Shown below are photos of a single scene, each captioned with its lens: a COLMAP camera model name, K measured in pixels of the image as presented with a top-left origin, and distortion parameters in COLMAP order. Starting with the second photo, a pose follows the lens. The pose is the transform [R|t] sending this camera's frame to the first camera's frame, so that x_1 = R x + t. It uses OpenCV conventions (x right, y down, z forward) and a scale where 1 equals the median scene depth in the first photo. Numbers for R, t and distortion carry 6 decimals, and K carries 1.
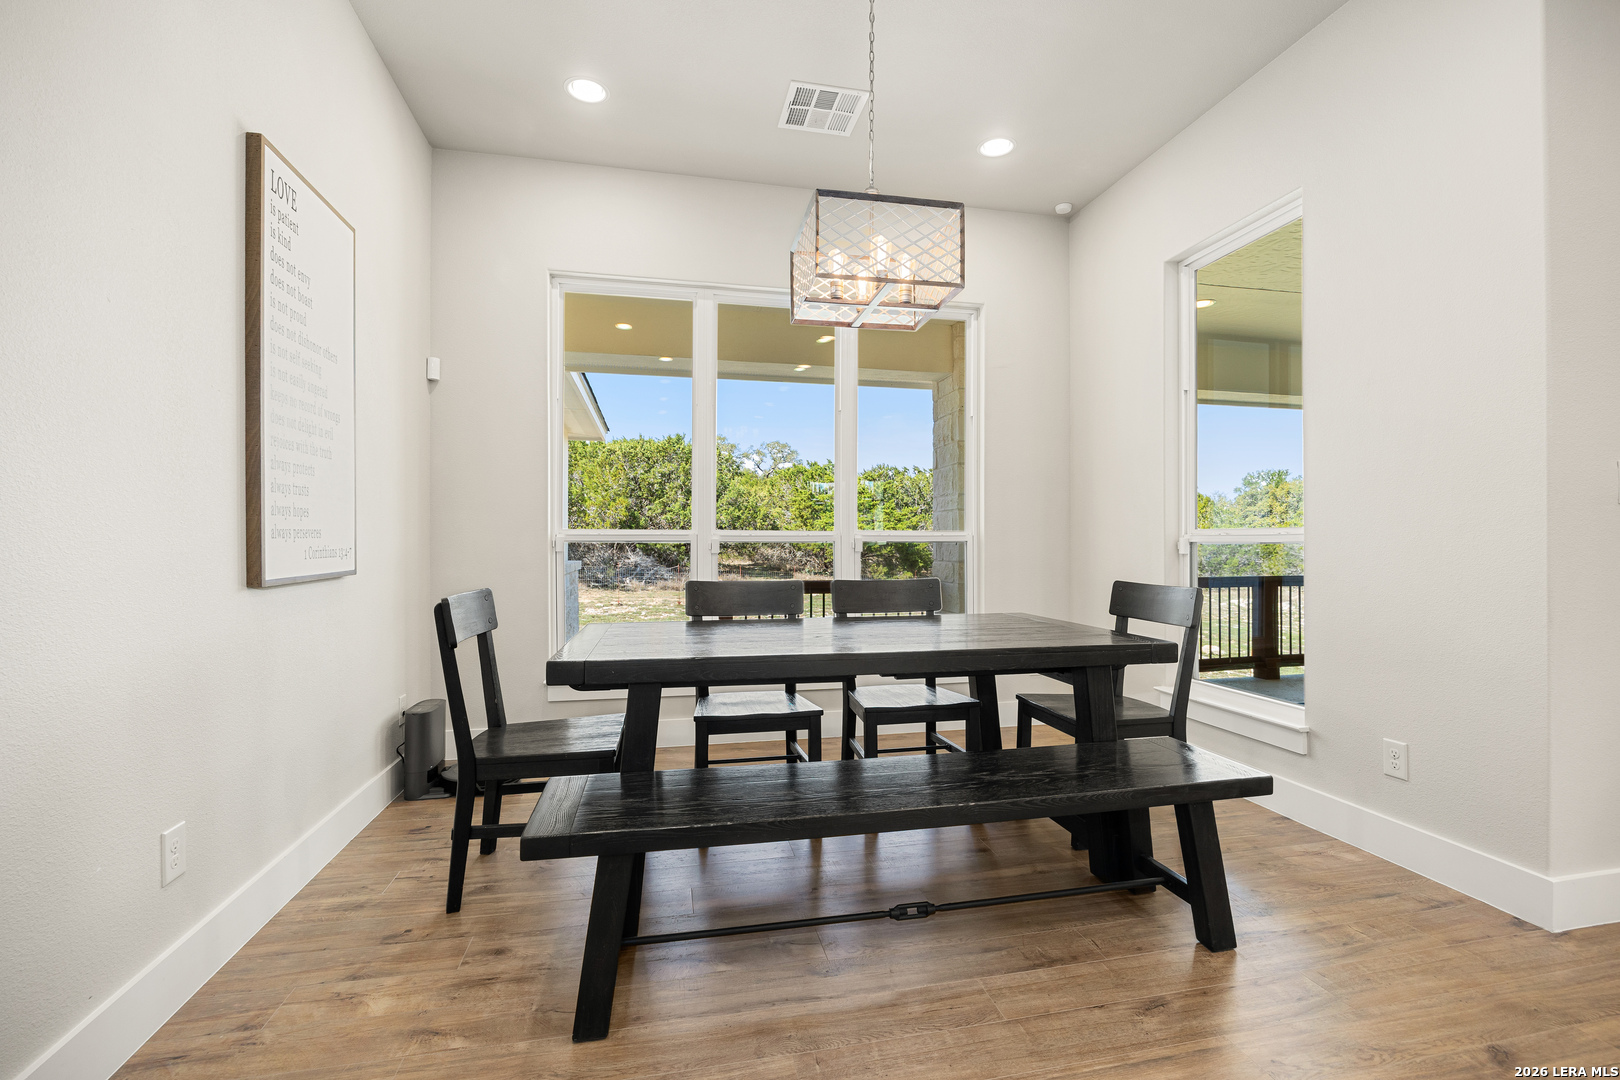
lens RADIAL K [[718.3, 0, 810.0], [0, 718.3, 540.0], [0, 0, 1]] dist [-0.000452, 0.000051]
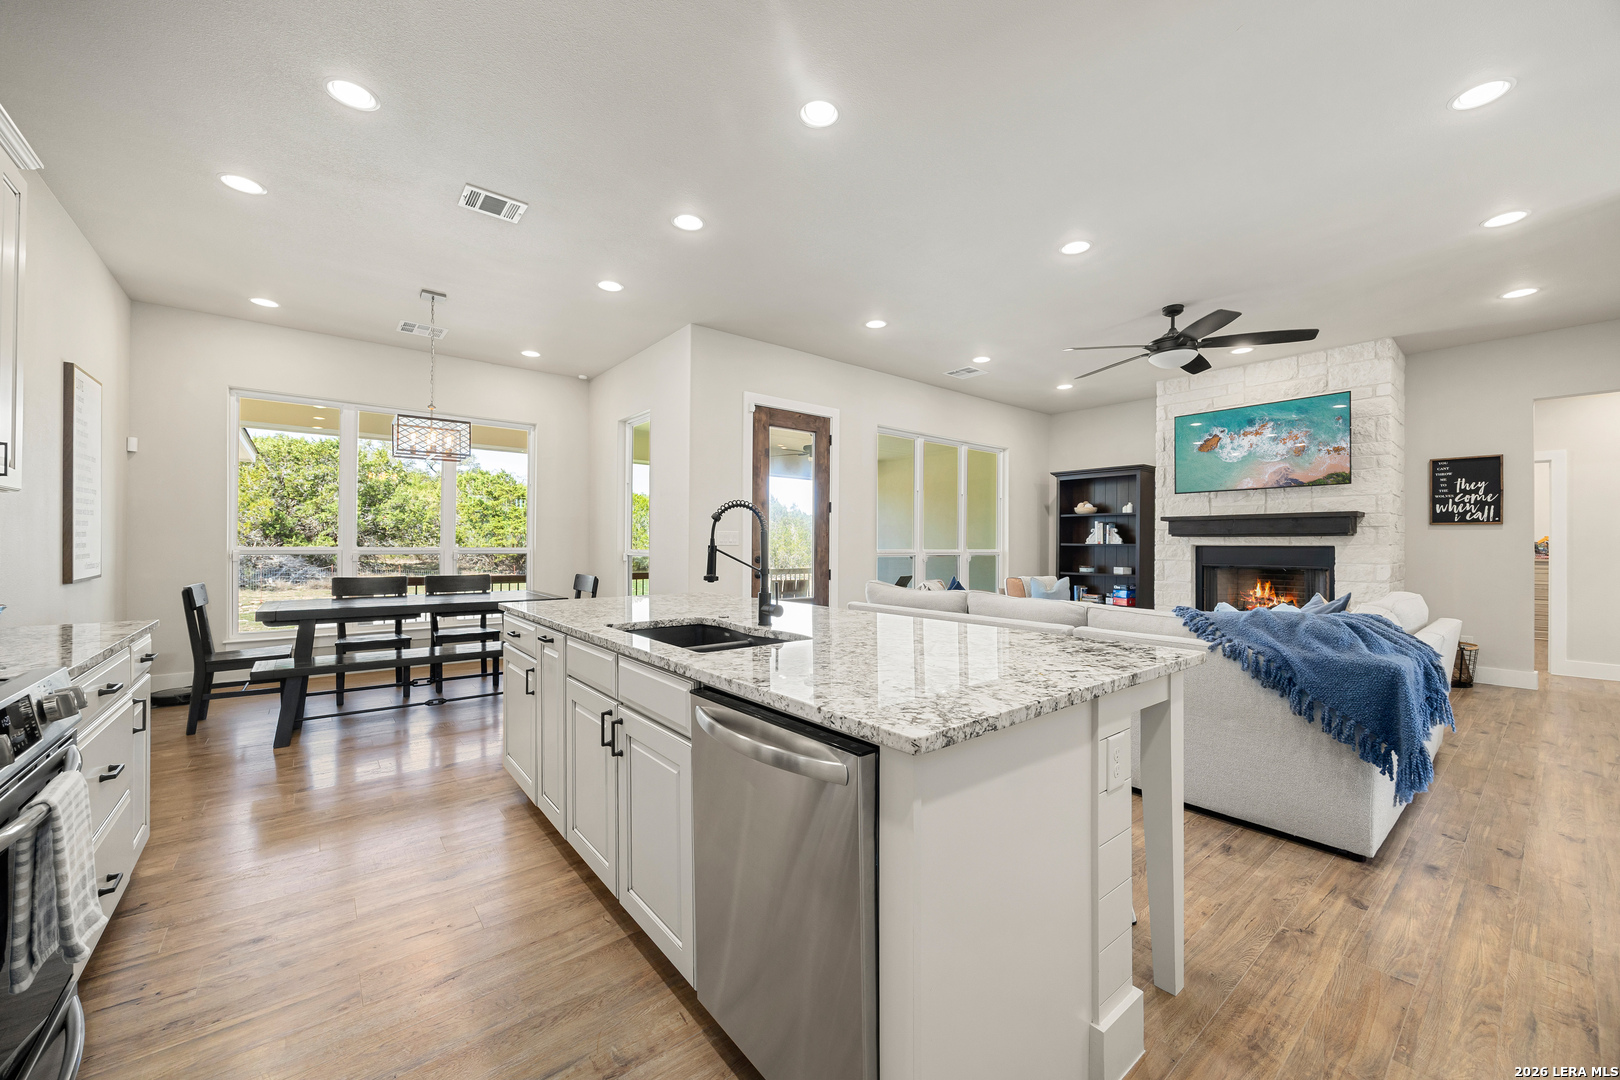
lens RADIAL K [[622.4, 0, 810.0], [0, 622.4, 540.0], [0, 0, 1]] dist [0.005308, -0.000002]
pose [[0.891432, 0.007273, 0.453096, 0.159972], [-0.007562, 0.999971, -0.001174, -0.037718], [-0.453091, -0.002380, 0.891461, -0.815779]]
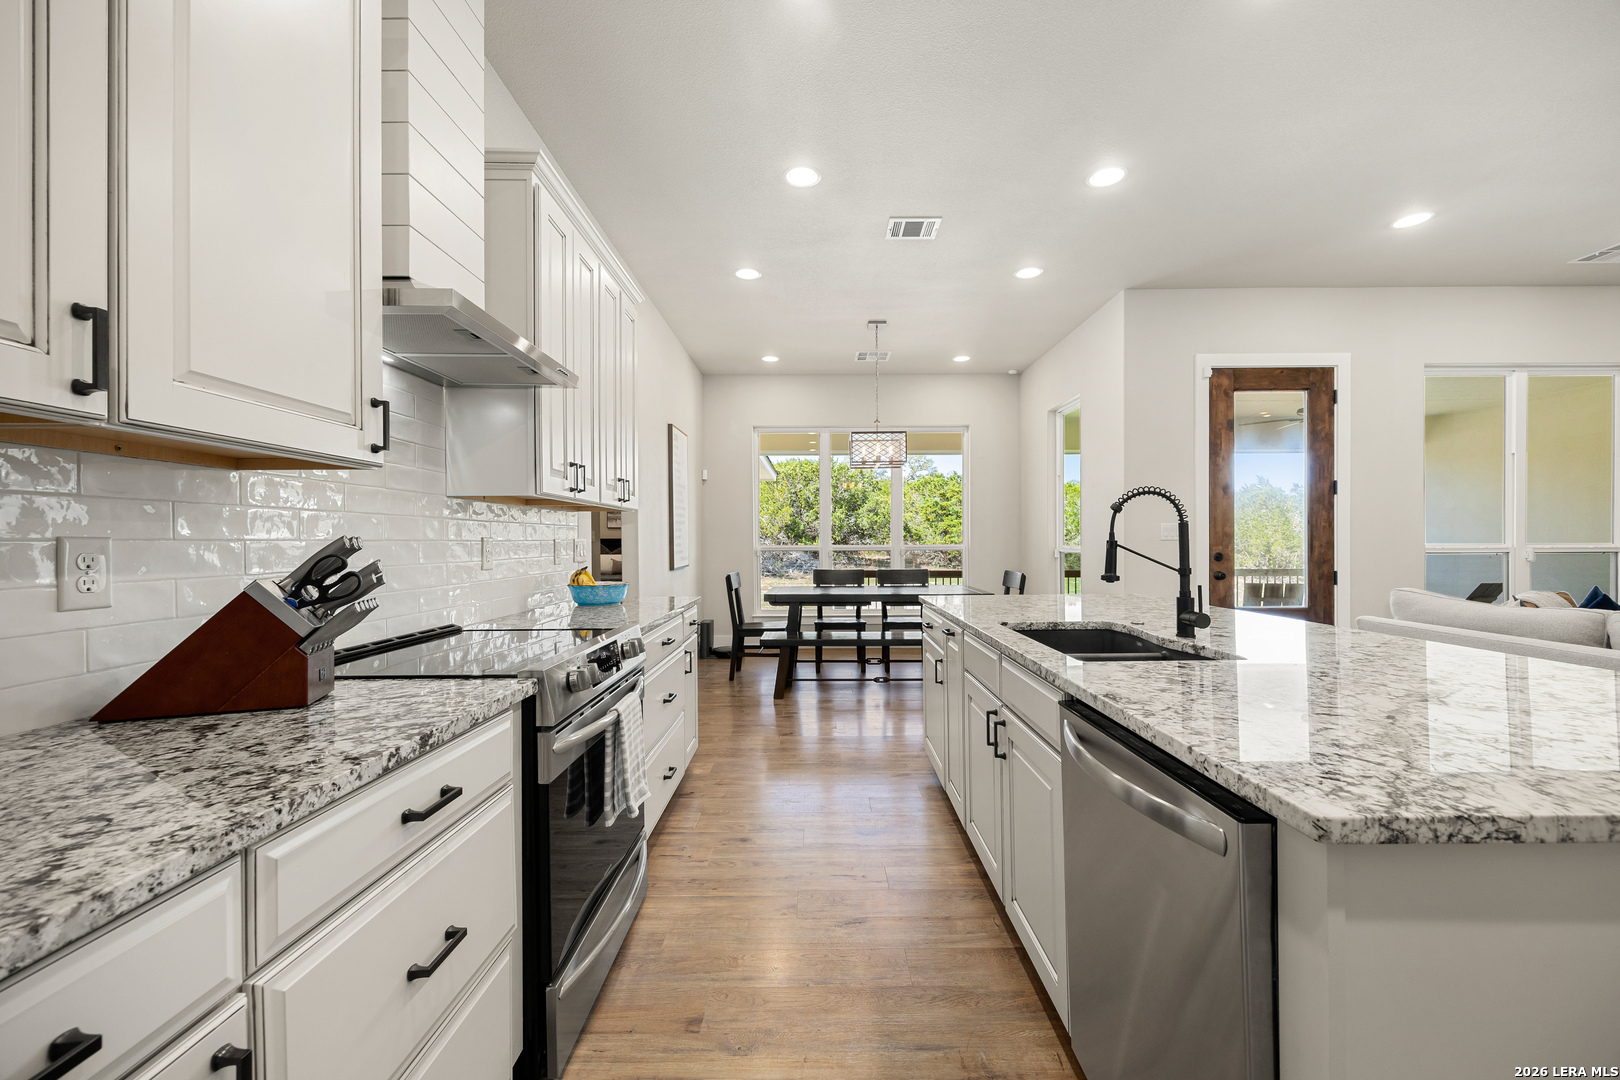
lens RADIAL K [[633.6, 0, 814.5], [0, 633.6, 542.2], [0, 0, 1]] dist [0.007645, 0.000139]
pose [[0.977733, -0.006450, -0.209755, 0.211478], [0.008306, 0.999934, 0.007968, -0.037307], [0.209690, -0.009532, 0.977721, -0.812916]]
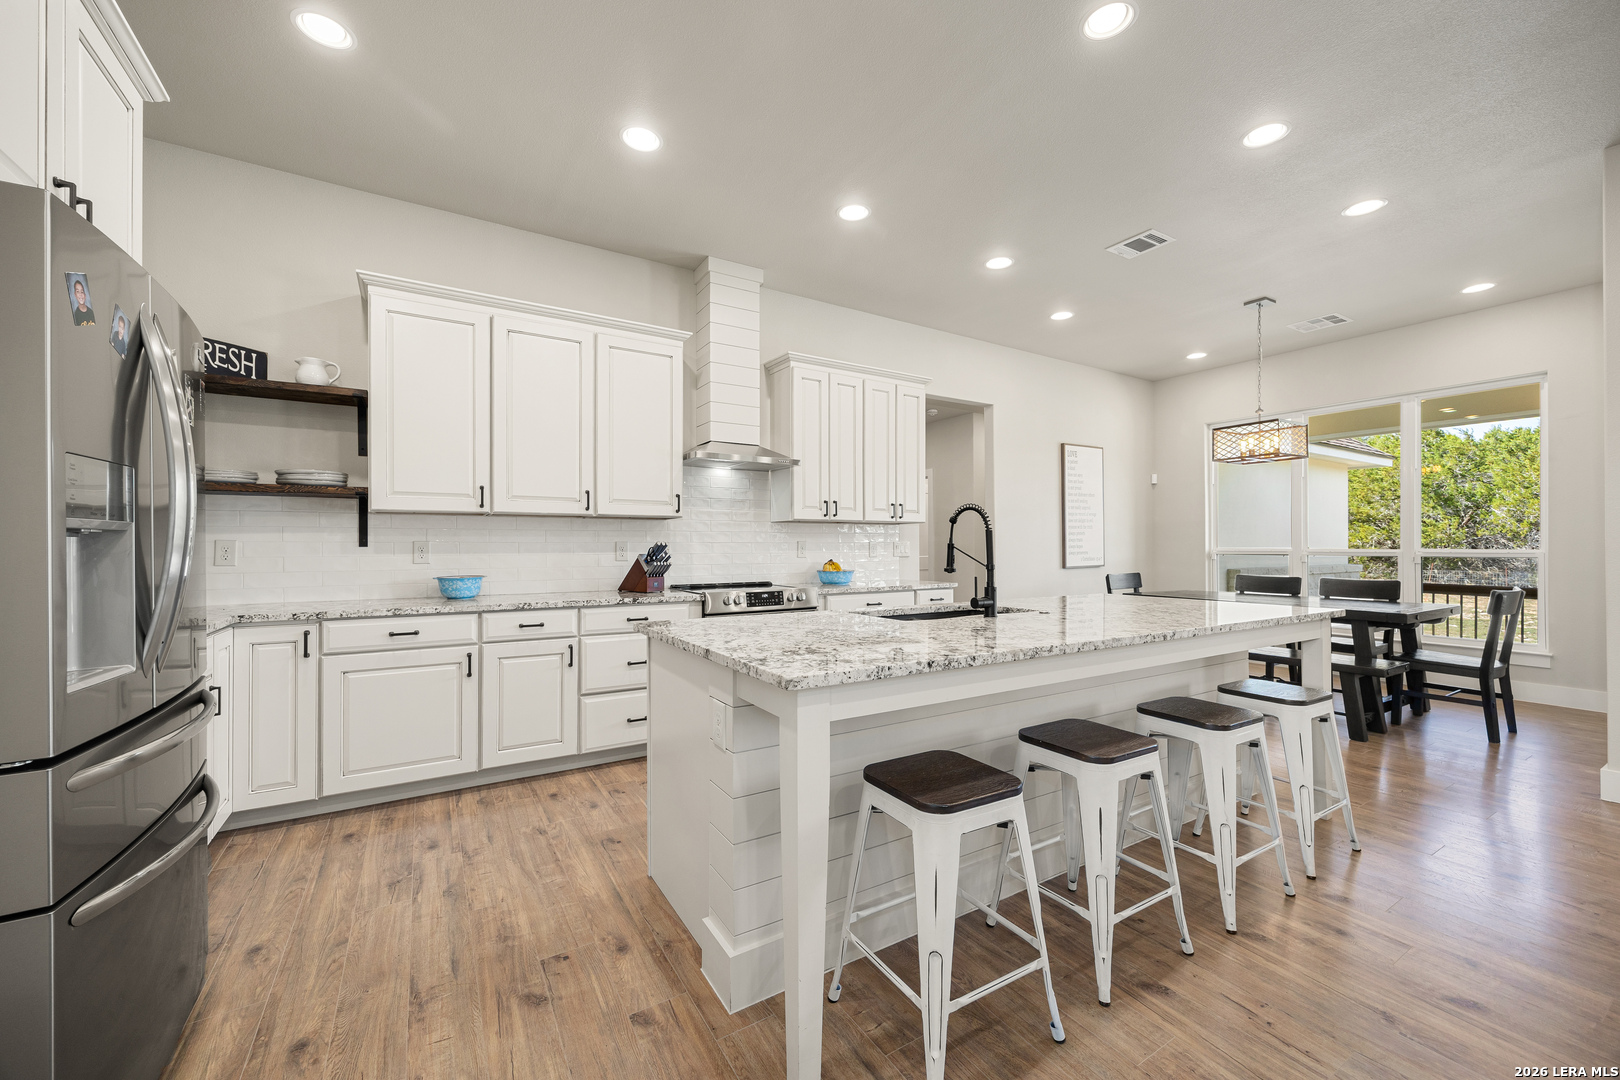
lens RADIAL K [[624.3, 0, 810.5], [0, 624.3, 549.8], [0, 0, 1]] dist [-0.013074, 0.000282]
pose [[0.329750, 0.005277, -0.944053, 0.927550], [0.006591, 0.999947, 0.007892, -0.032289], [0.944045, -0.008825, 0.329698, -0.650139]]
